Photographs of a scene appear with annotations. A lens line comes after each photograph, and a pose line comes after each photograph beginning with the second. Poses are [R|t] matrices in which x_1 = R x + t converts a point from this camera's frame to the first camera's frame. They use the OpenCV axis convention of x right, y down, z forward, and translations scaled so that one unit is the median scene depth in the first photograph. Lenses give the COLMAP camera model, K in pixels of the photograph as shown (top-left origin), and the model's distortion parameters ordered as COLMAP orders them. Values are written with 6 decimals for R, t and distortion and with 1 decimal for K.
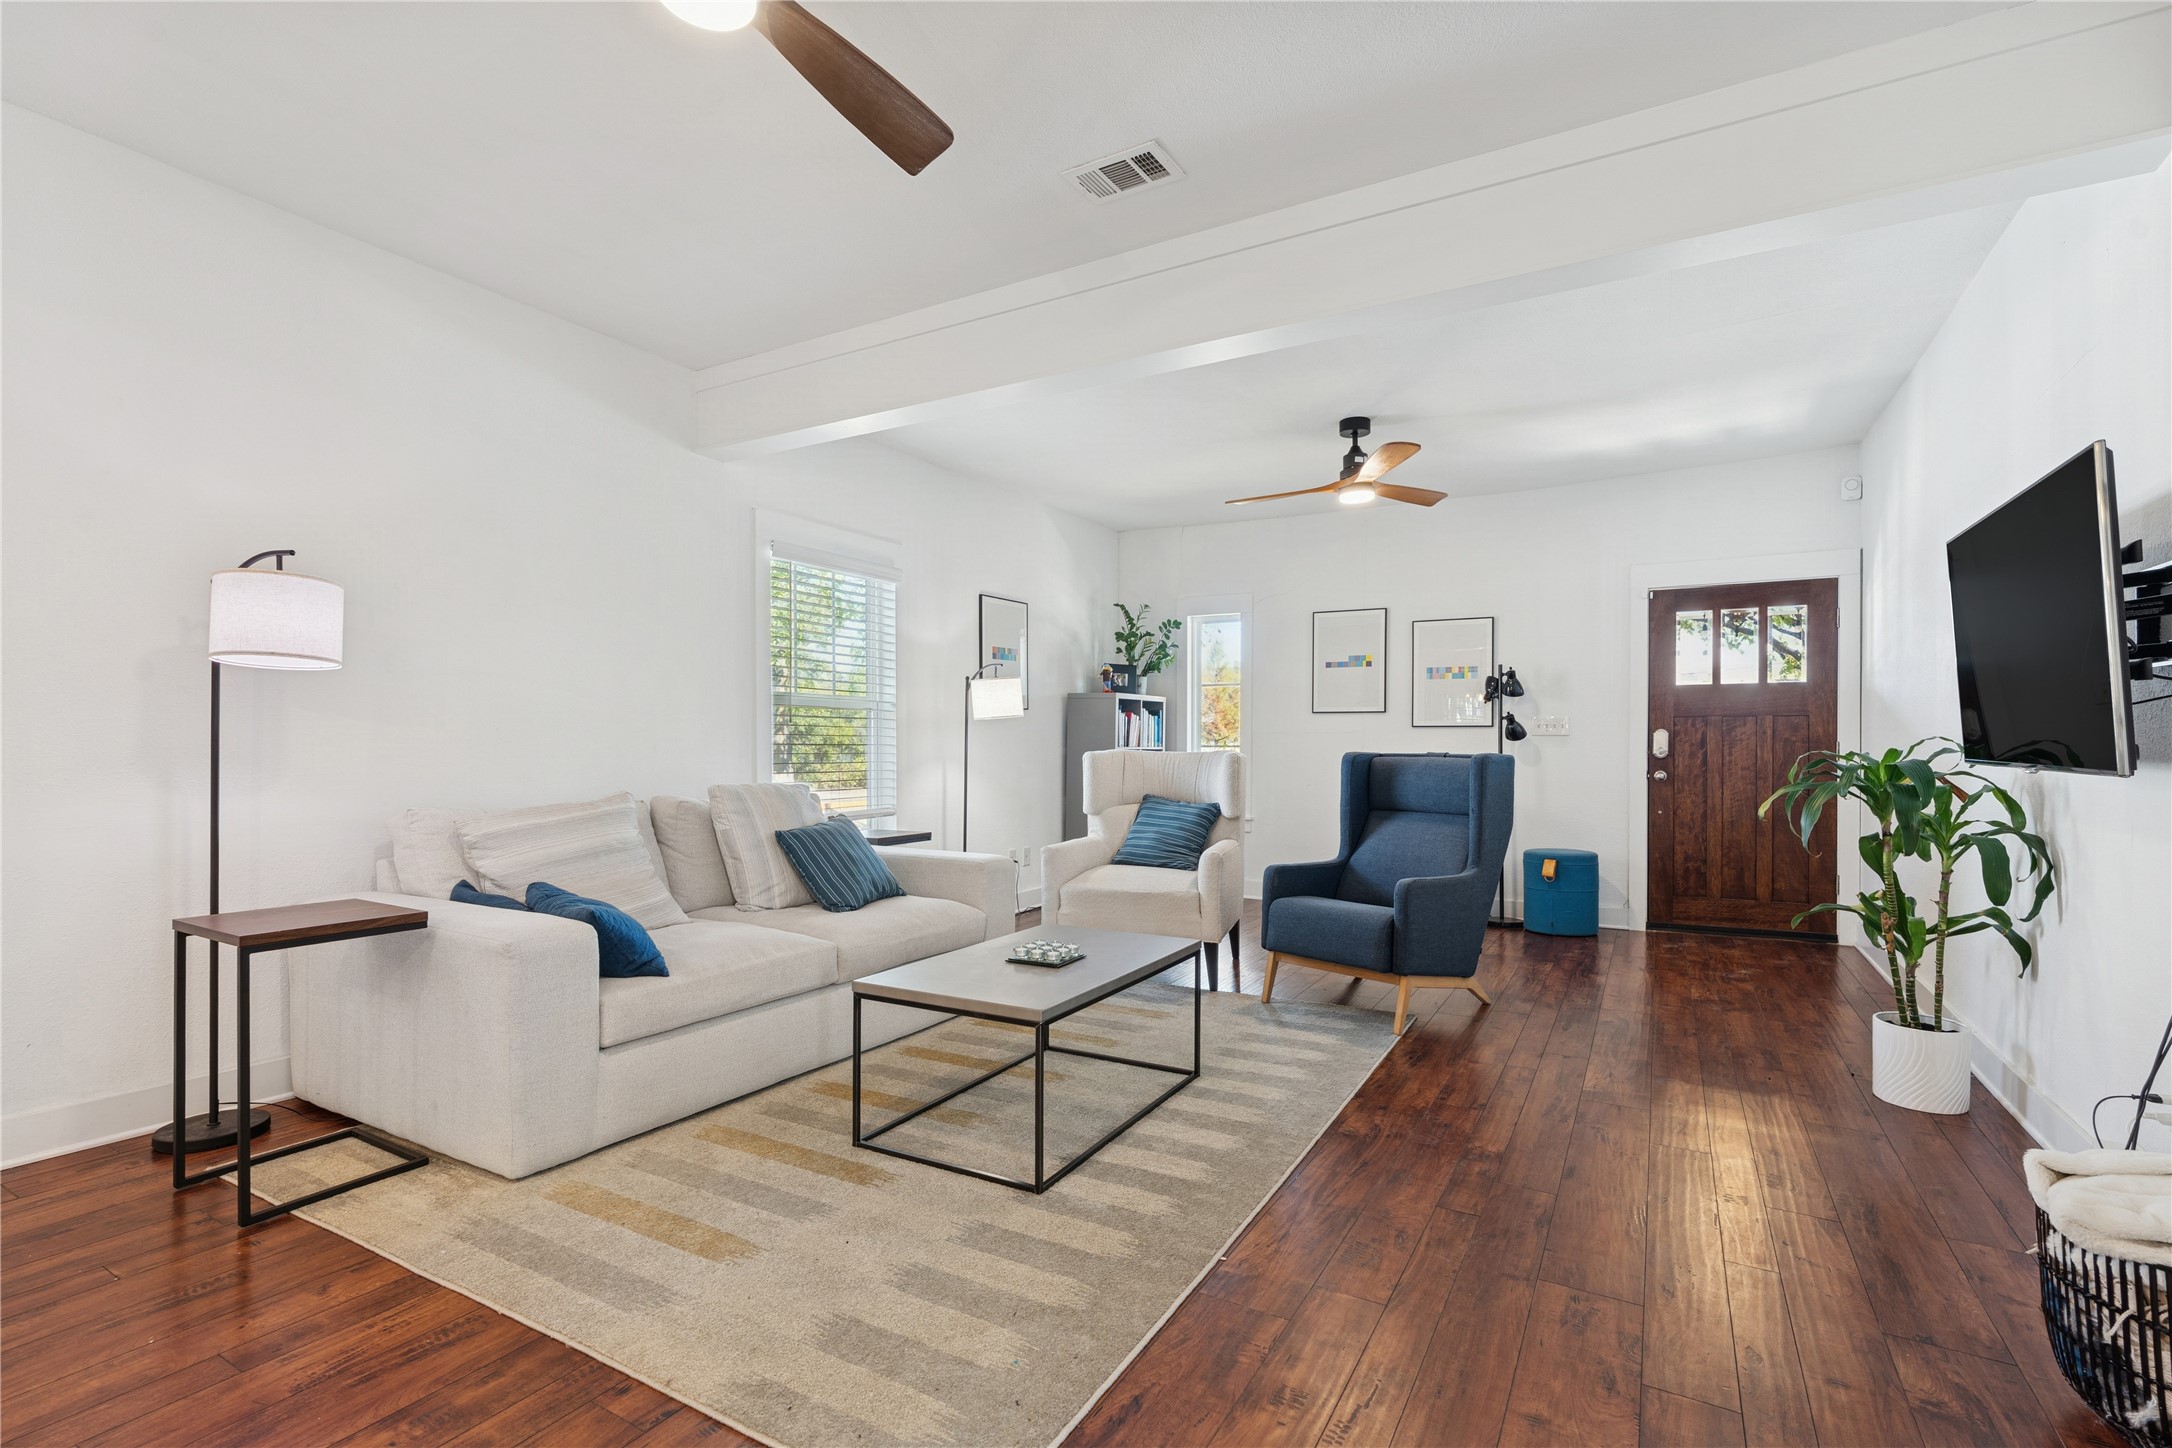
lens RADIAL K [[1020.7, 0, 1067.5], [0, 1020.7, 737.6], [0, 0, 1]] dist [-0.005676, 0.000125]
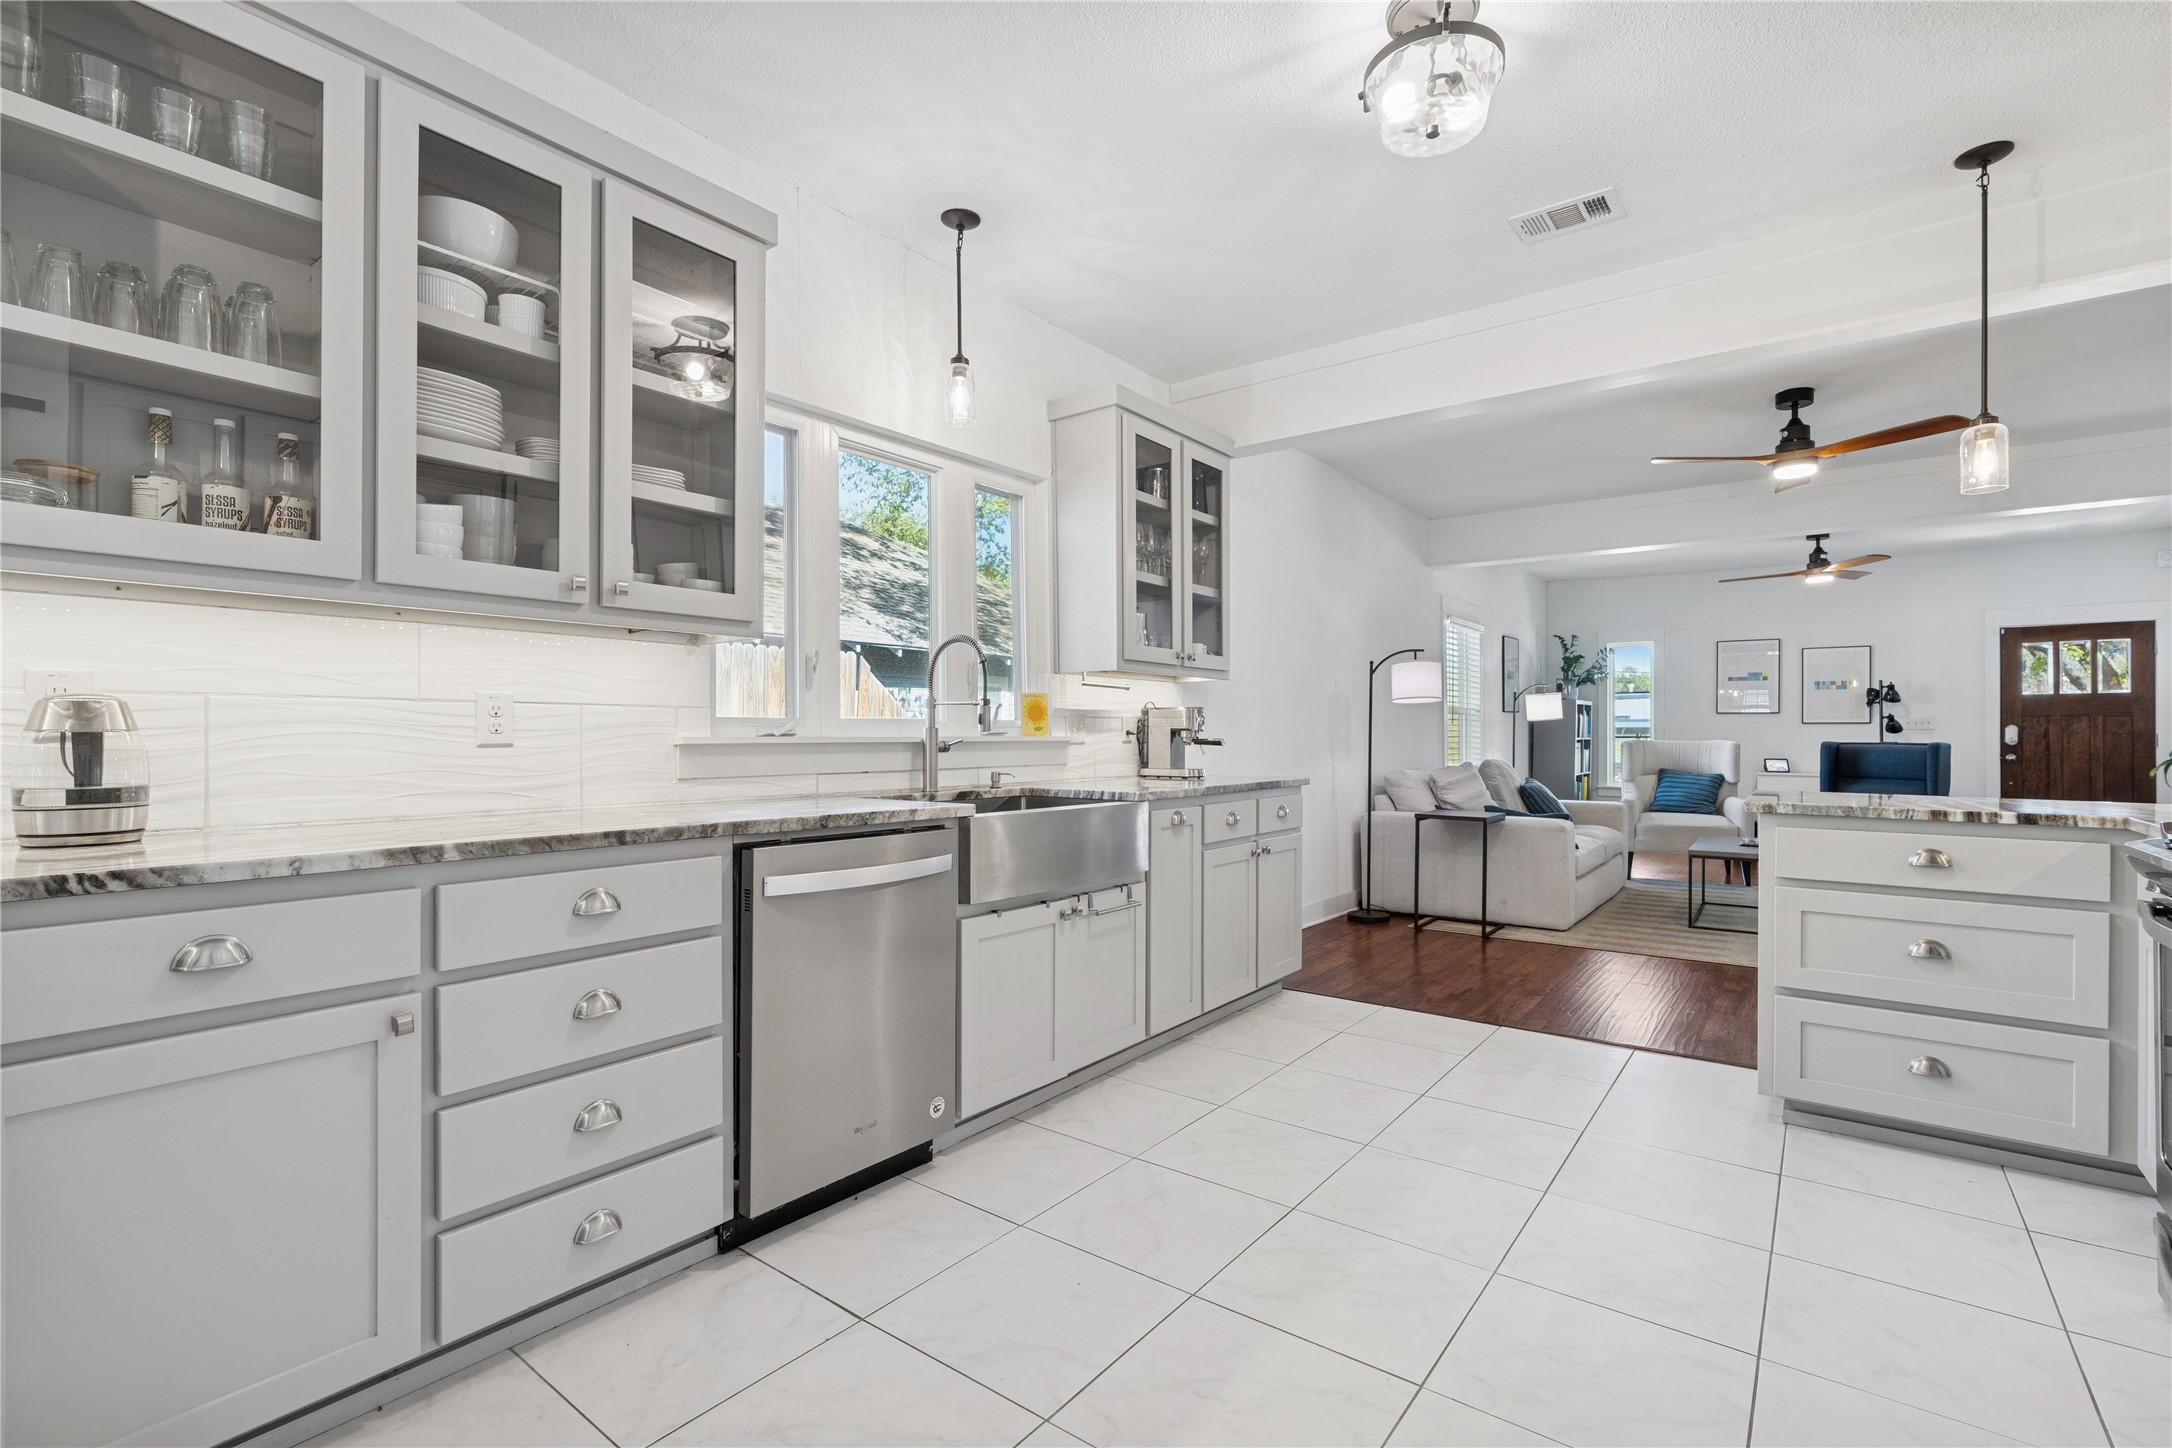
lens RADIAL K [[1004.0, 0, 1064.9], [0, 1004.0, 738.3], [0, 0, 1]] dist [-0.002922, 0.001406]
pose [[0.992887, -0.002095, -0.119044, -0.578819], [0.003470, 0.999930, 0.011340, -0.010544], [0.119012, -0.011673, 0.992824, -0.567562]]
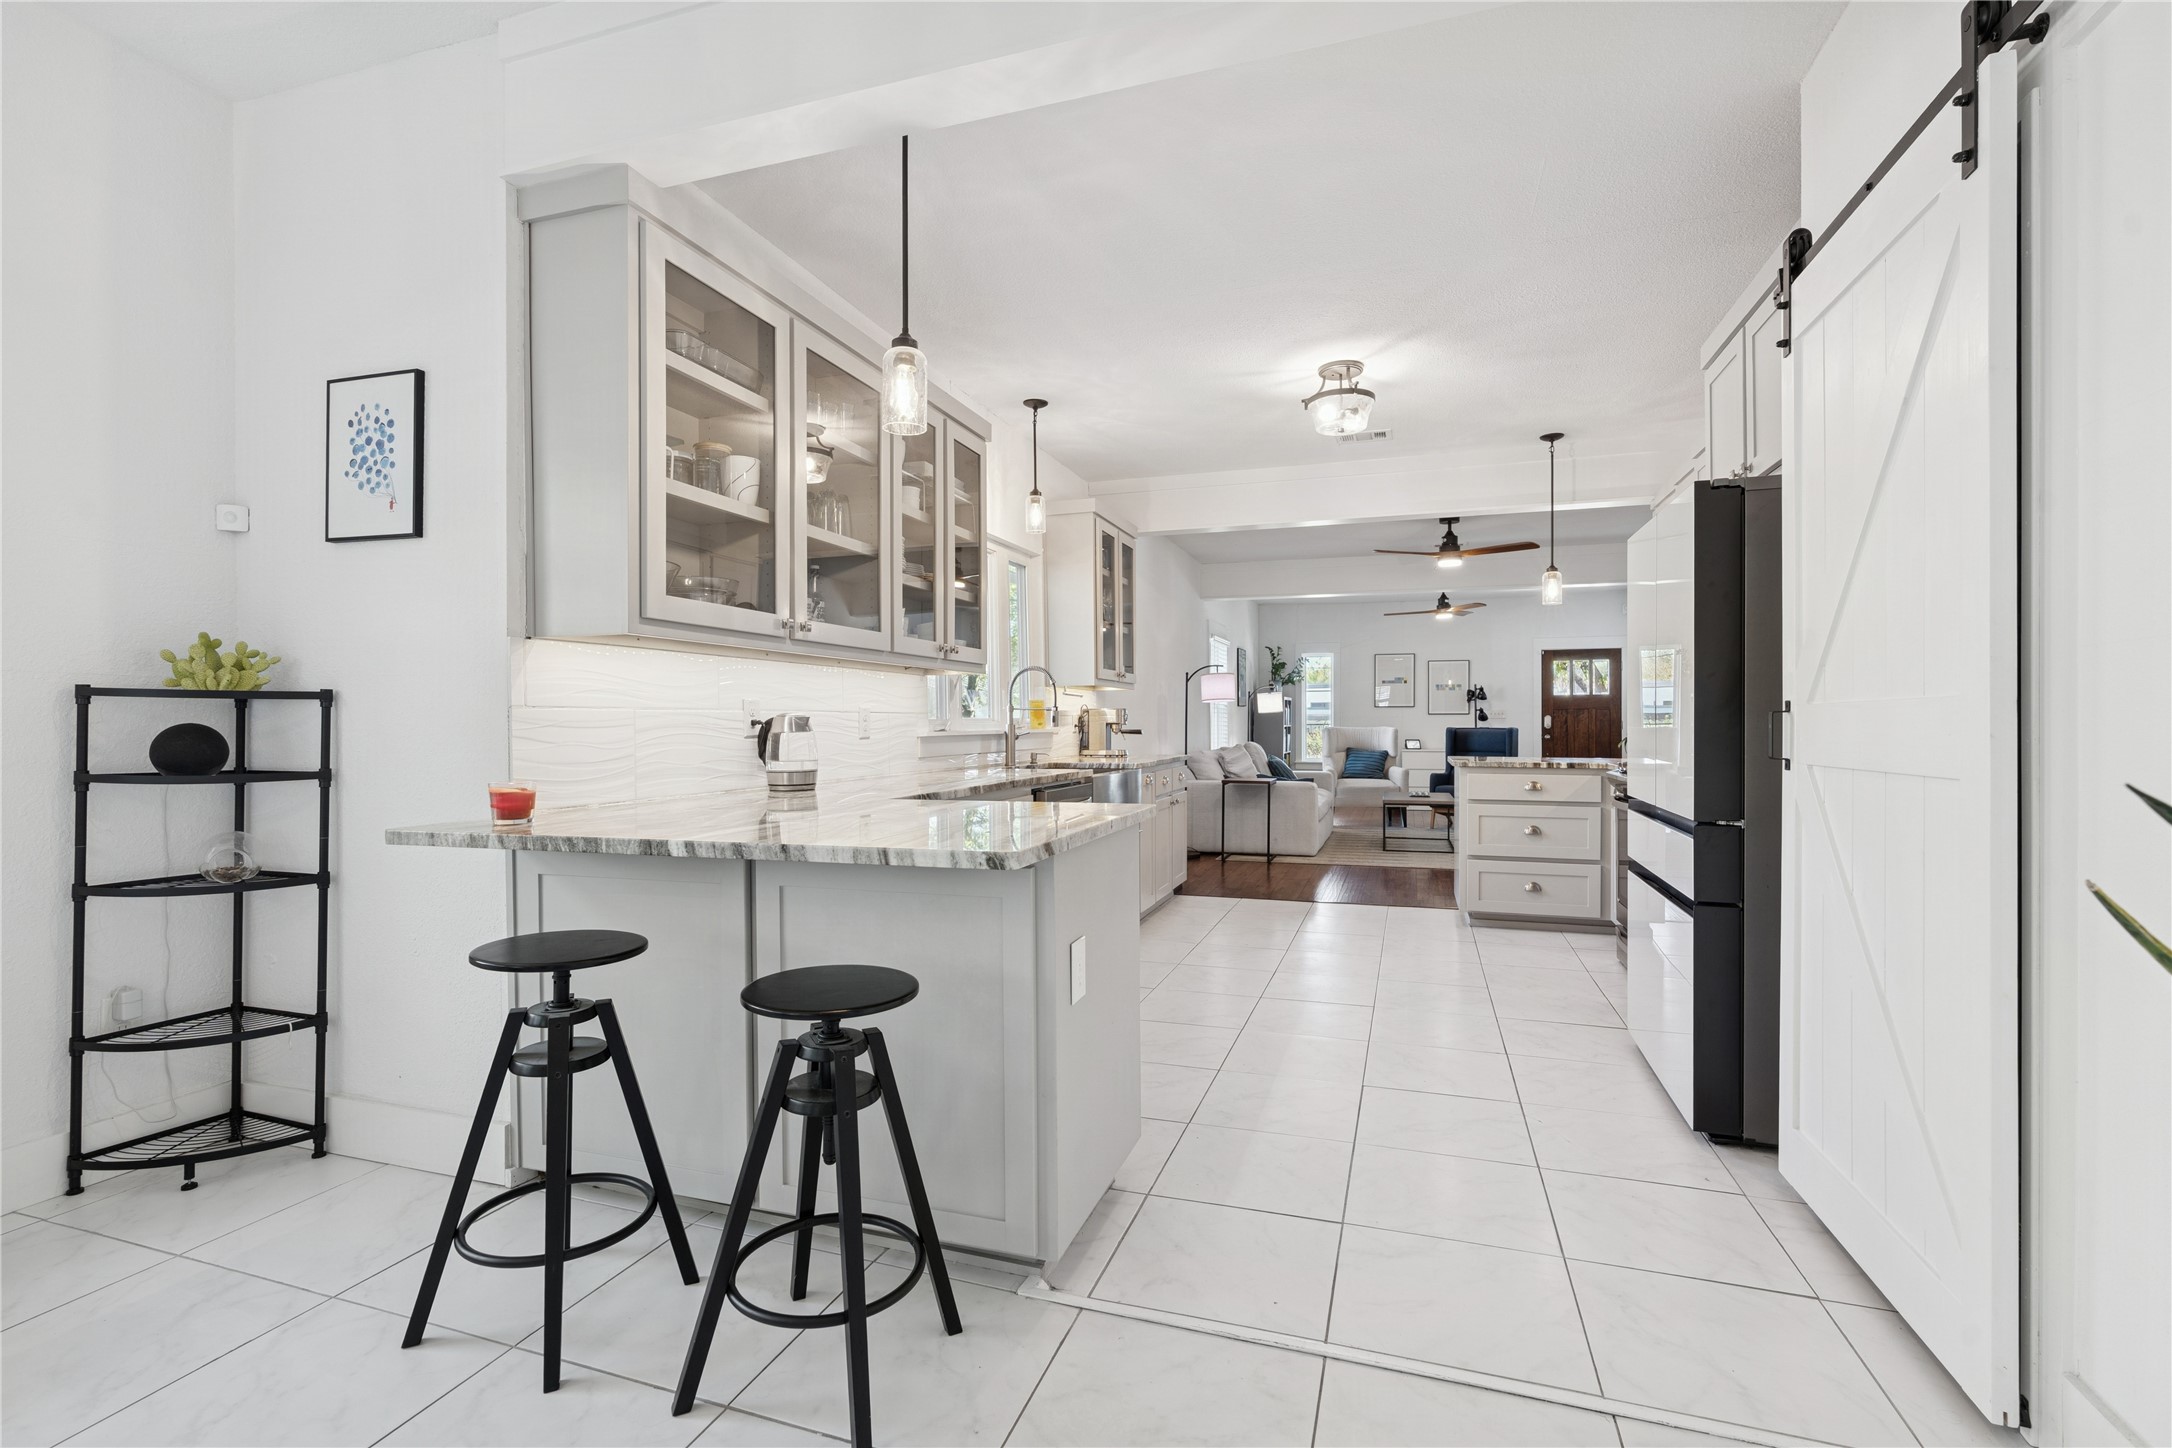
lens RADIAL K [[1020.7, 0, 1067.5], [0, 1020.7, 737.6], [0, 0, 1]] dist [-0.005676, 0.000125]
pose [[0.978535, -0.011092, 0.205783, -0.858051], [0.006219, 0.999685, 0.024311, -0.020315], [-0.205988, -0.022510, 0.978296, -0.903183]]
